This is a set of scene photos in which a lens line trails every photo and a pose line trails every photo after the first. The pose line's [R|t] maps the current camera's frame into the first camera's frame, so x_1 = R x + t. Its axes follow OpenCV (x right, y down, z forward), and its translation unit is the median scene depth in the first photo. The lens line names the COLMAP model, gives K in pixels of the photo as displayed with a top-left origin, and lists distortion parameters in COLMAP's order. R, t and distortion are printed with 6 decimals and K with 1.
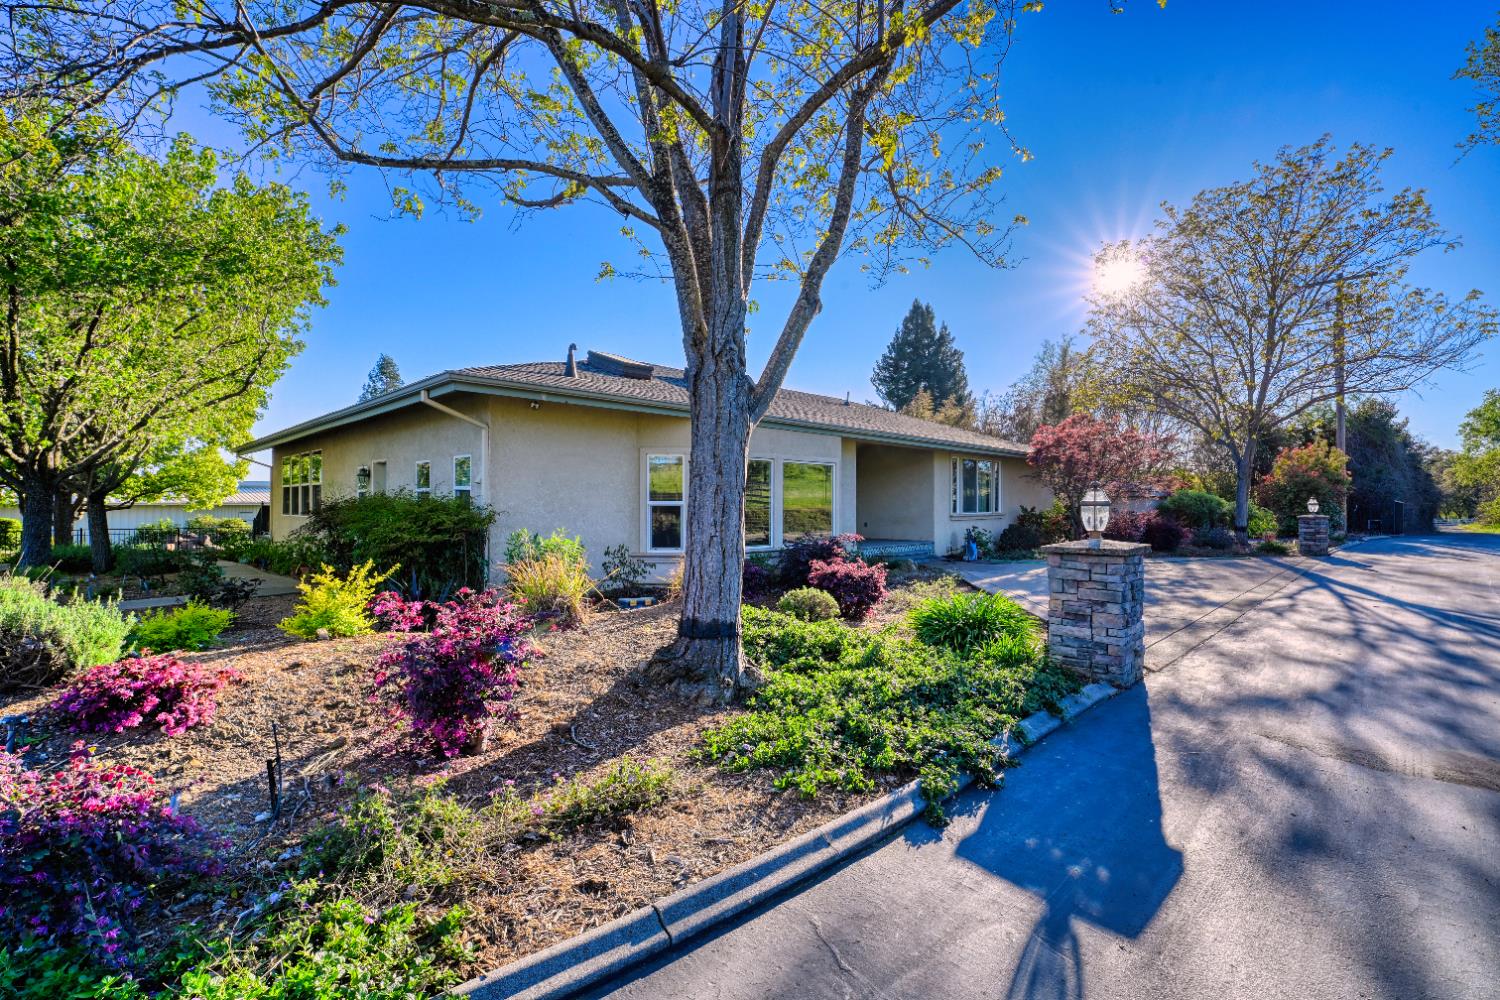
lens RADIAL K [[672.0, 0, 753.5], [0, 672.0, 506.3], [0, 0, 1]] dist [0.001659, 0.001357]
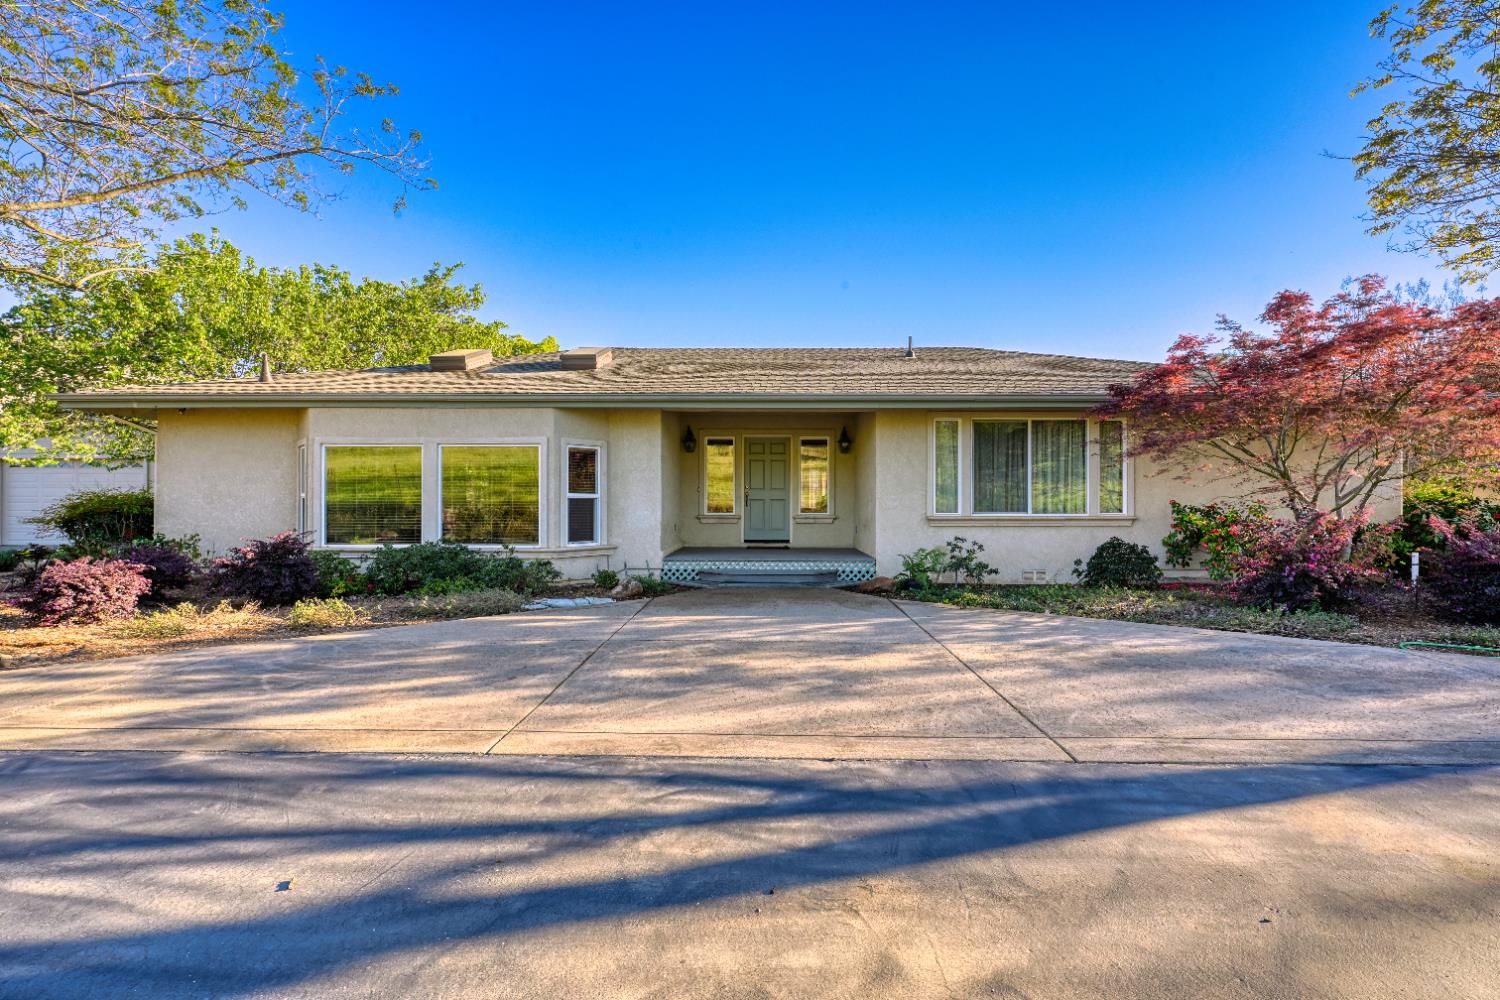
lens RADIAL K [[661.1, 0, 747.6], [0, 661.1, 499.1], [0, 0, 1]] dist [0.000923, 0.000118]
pose [[0.678931, 0.002750, -0.734197, 0.267448], [-0.004869, 0.999988, -0.000757, -0.000318], [0.734186, 0.004089, 0.678936, 0.210707]]
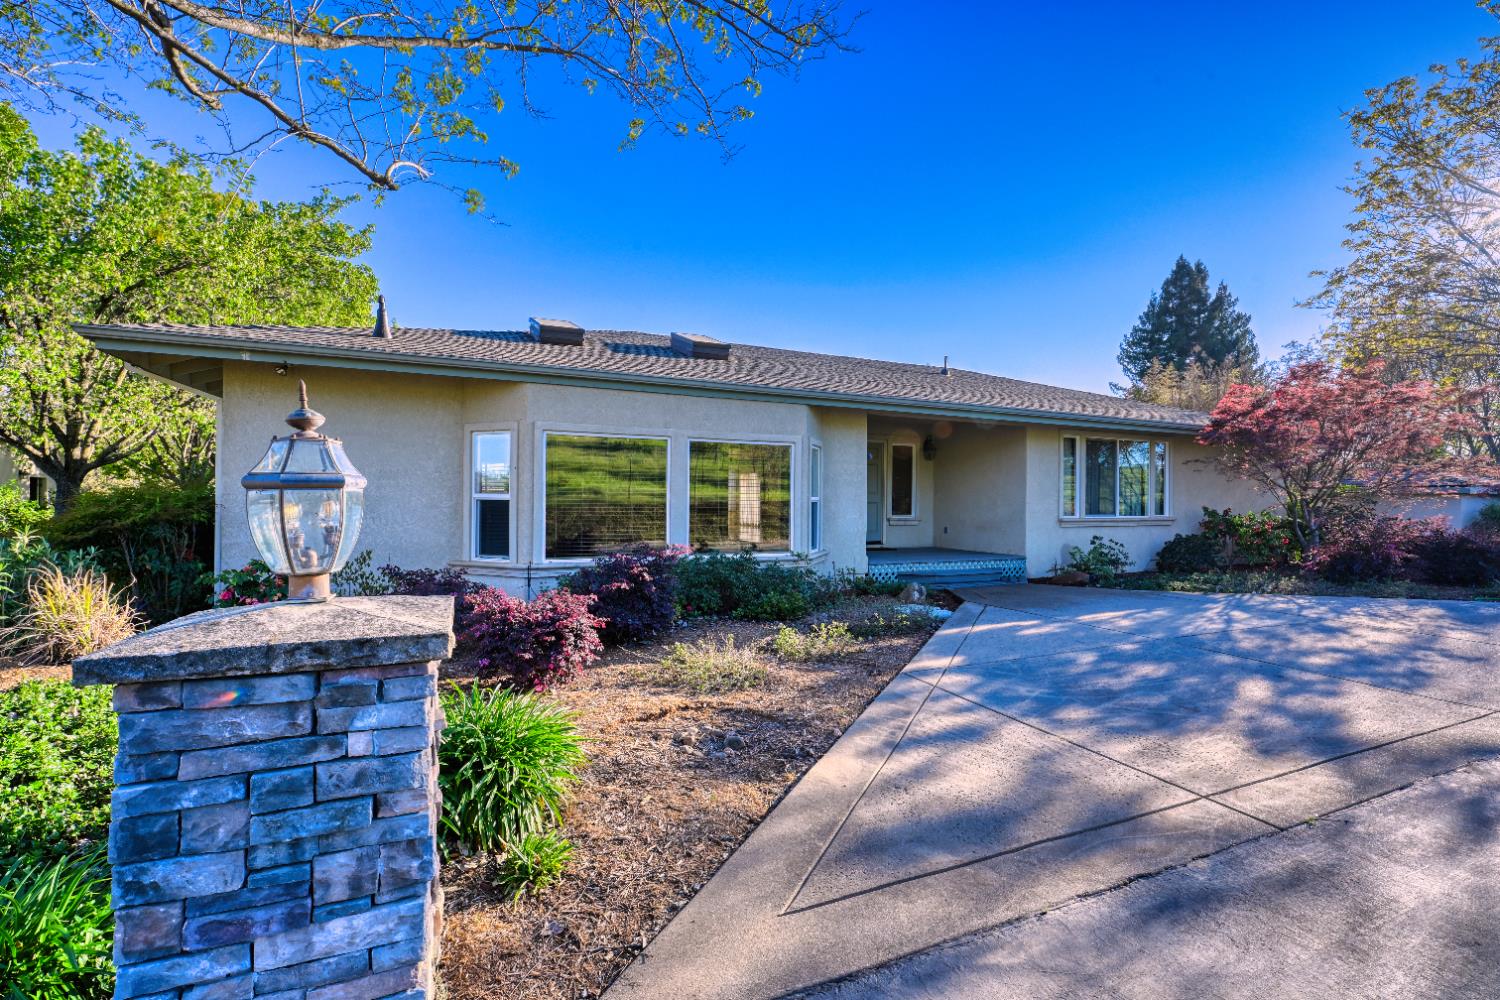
lens RADIAL K [[672.0, 0, 753.5], [0, 672.0, 506.3], [0, 0, 1]] dist [0.001659, 0.001357]
pose [[0.935387, 0.009138, -0.353506, 0.105744], [-0.008828, 0.999958, 0.002490, 0.000482], [0.353514, 0.000791, 0.935429, 0.102553]]
